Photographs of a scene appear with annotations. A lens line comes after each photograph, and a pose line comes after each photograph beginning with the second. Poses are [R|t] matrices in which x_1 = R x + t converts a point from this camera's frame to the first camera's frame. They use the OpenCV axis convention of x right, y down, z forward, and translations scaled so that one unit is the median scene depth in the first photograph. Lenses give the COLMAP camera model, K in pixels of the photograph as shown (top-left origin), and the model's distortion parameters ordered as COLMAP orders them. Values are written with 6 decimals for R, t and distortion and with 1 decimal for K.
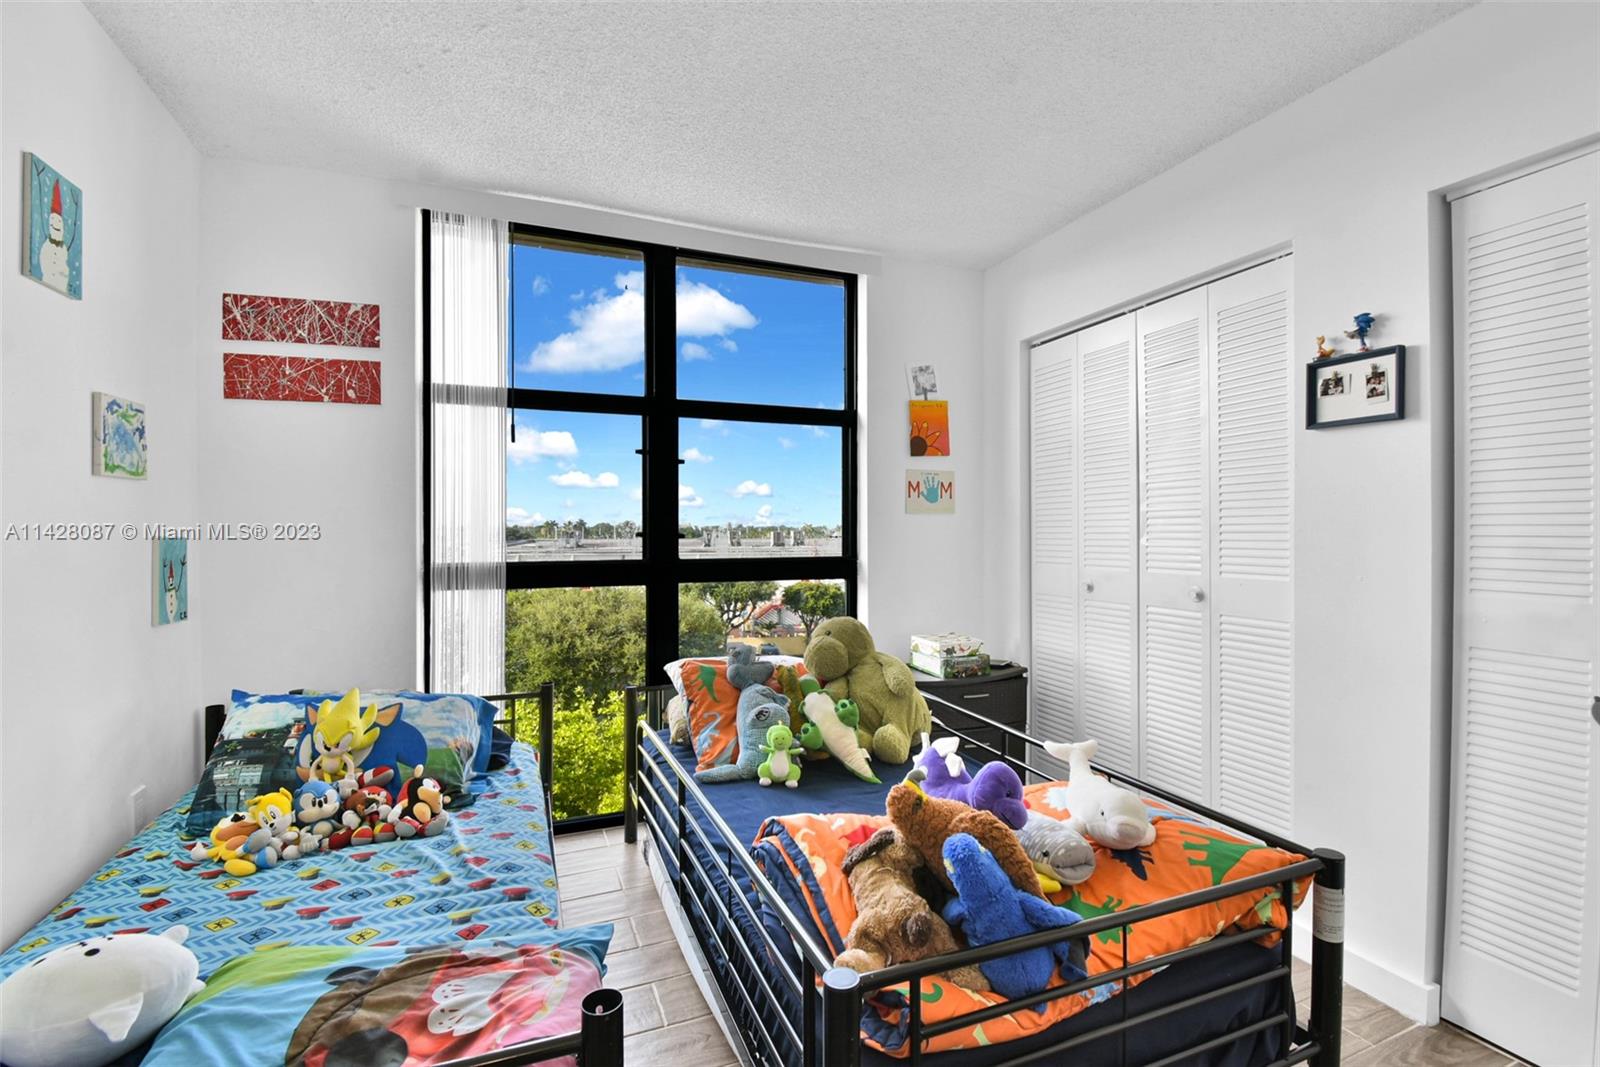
lens RADIAL K [[701.2, 0, 796.9], [0, 701.2, 533.7], [0, 0, 1]] dist [0.000259, 0.000228]
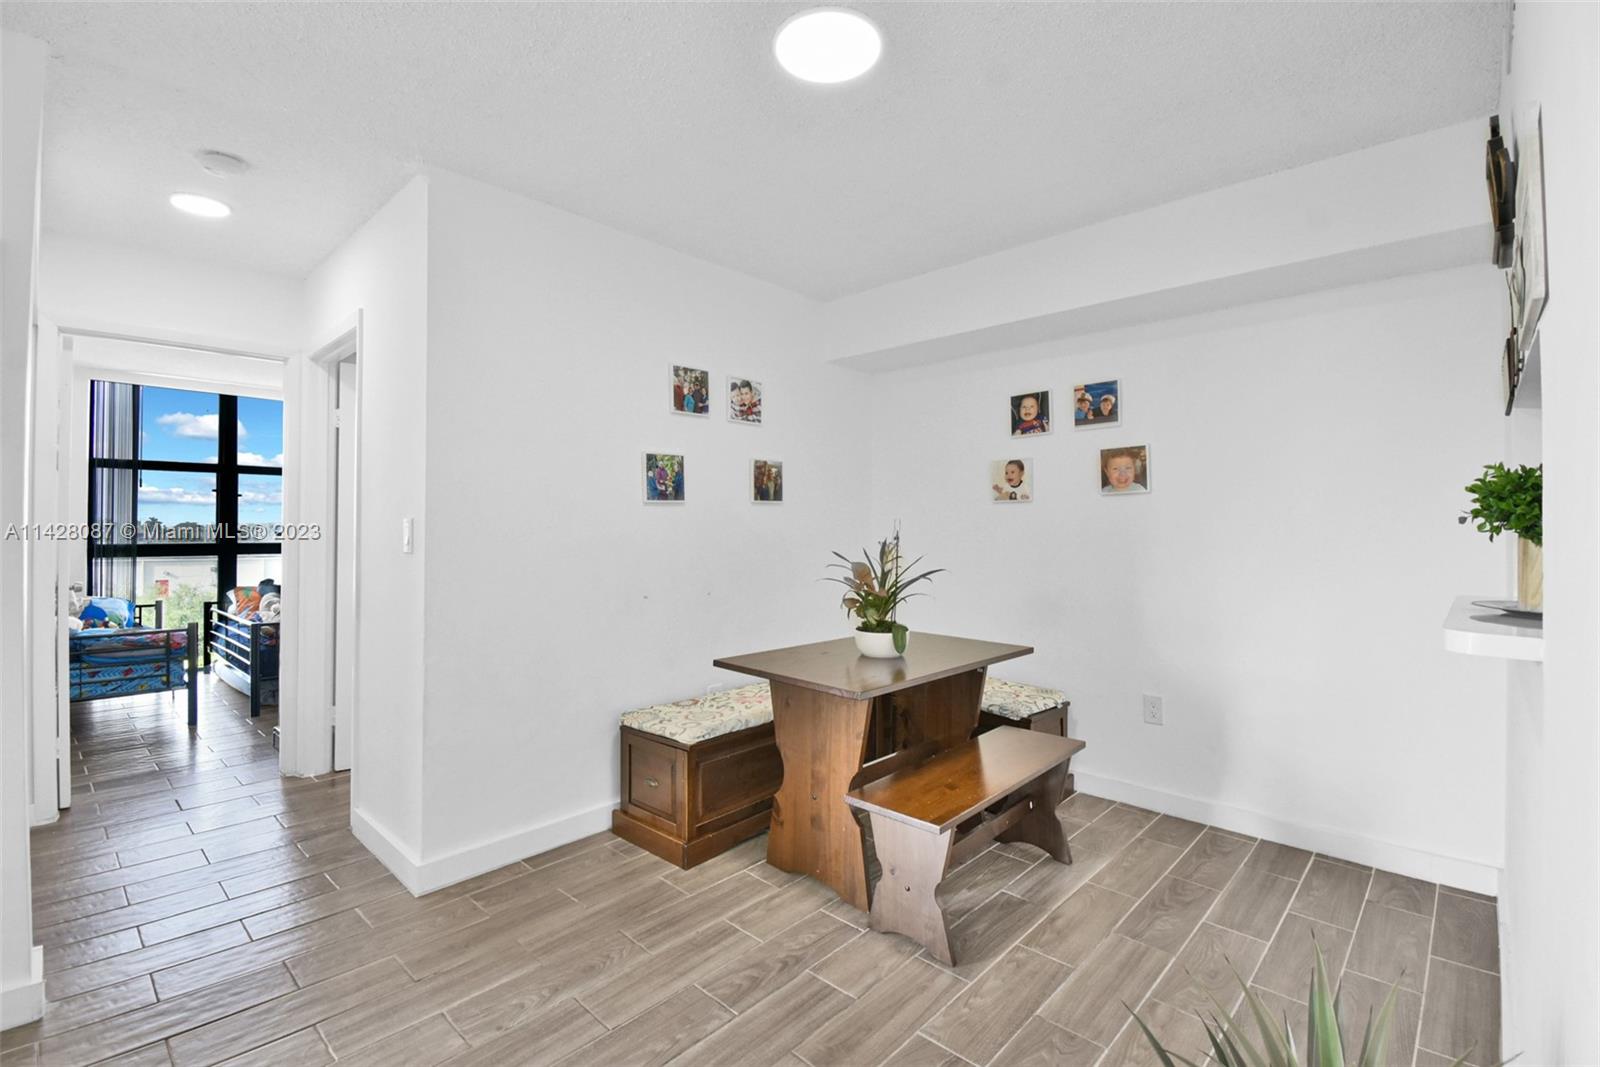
lens RADIAL K [[725.2, 0, 788.0], [0, 725.2, 529.2], [0, 0, 1]] dist [-0.013467, -0.001126]
pose [[0.915006, -0.002382, 0.403432, 0.554209], [0.005790, 0.999957, -0.007228, 0.026261], [-0.403398, 0.008950, 0.914981, -1.922707]]
